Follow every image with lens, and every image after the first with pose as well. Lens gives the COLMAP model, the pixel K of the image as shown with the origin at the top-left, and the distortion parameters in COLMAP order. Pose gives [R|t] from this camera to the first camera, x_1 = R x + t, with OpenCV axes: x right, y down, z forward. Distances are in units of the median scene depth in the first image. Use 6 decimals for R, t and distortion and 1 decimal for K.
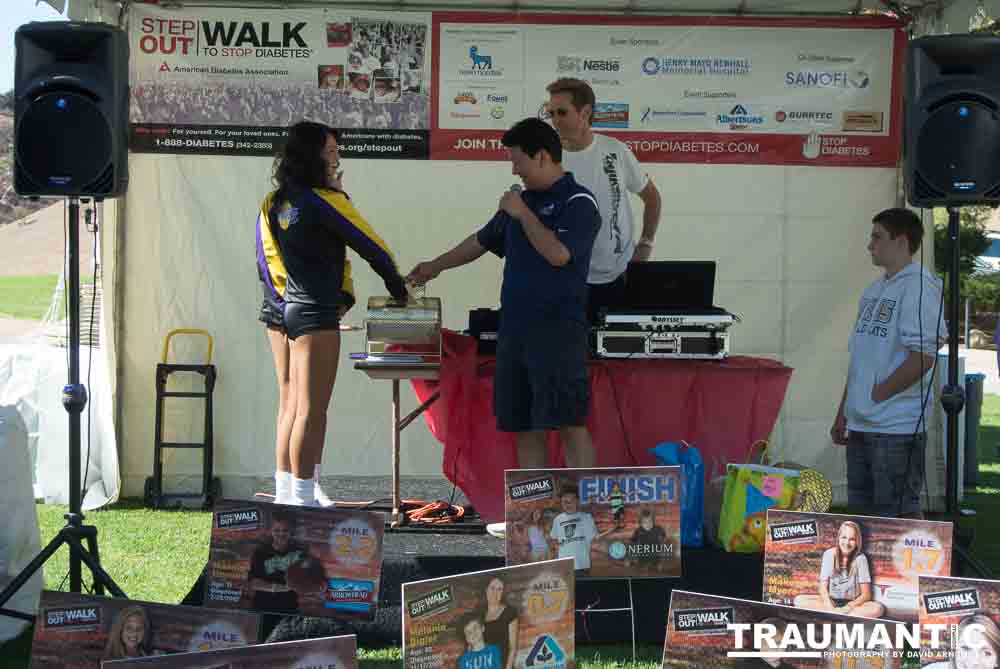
lens RADIAL K [[2101.0, 0, 500.0], [0, 2101.0, 334.5], [0, 0, 1]] dist [0.019497, 0.068089]
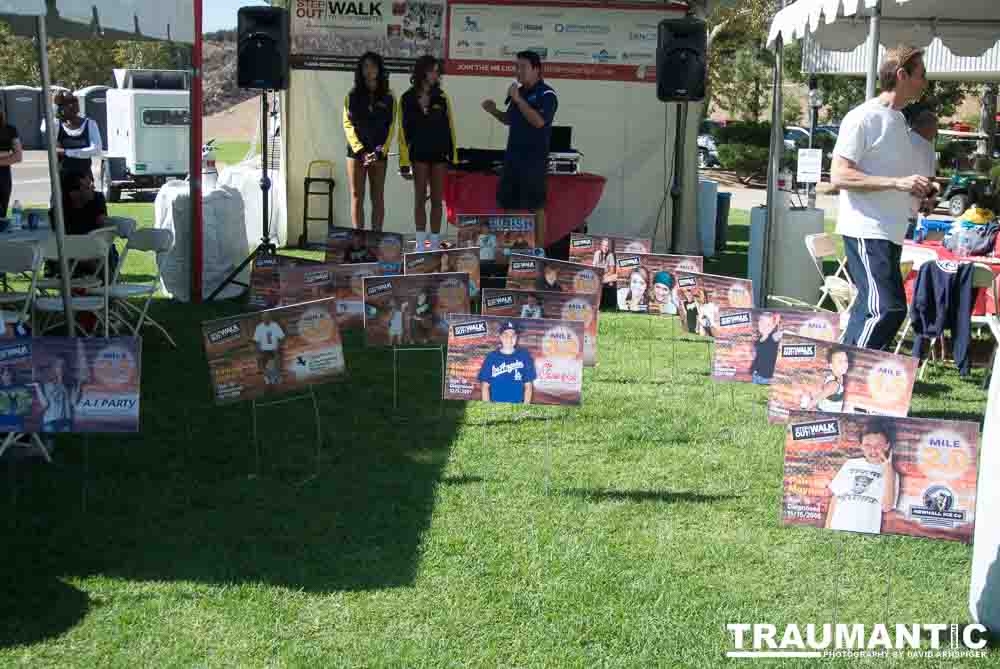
lens RADIAL K [[1259.3, 0, 500.0], [0, 1259.3, 334.5], [0, 0, 1]] dist [-0.041535, -0.031479]
pose [[0.999772, 0.019339, -0.009068, 0.034345], [-0.018129, 0.992794, 0.118452, 0.017226], [0.011293, -0.118260, 0.992918, -0.191053]]
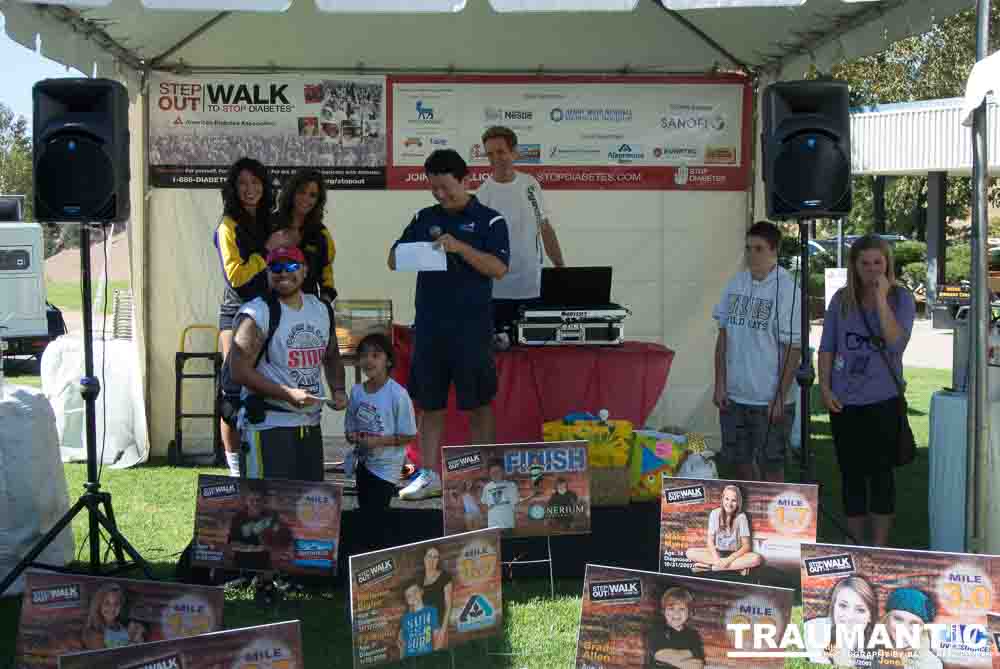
lens RADIAL K [[1496.4, 0, 500.0], [0, 1496.4, 334.5], [0, 0, 1]] dist [-0.002509, -0.100494]
pose [[0.999318, -0.017745, 0.032387, 0.004900], [0.017353, 0.999773, 0.012353, -0.004882], [-0.032599, -0.011782, 0.999399, 0.083176]]
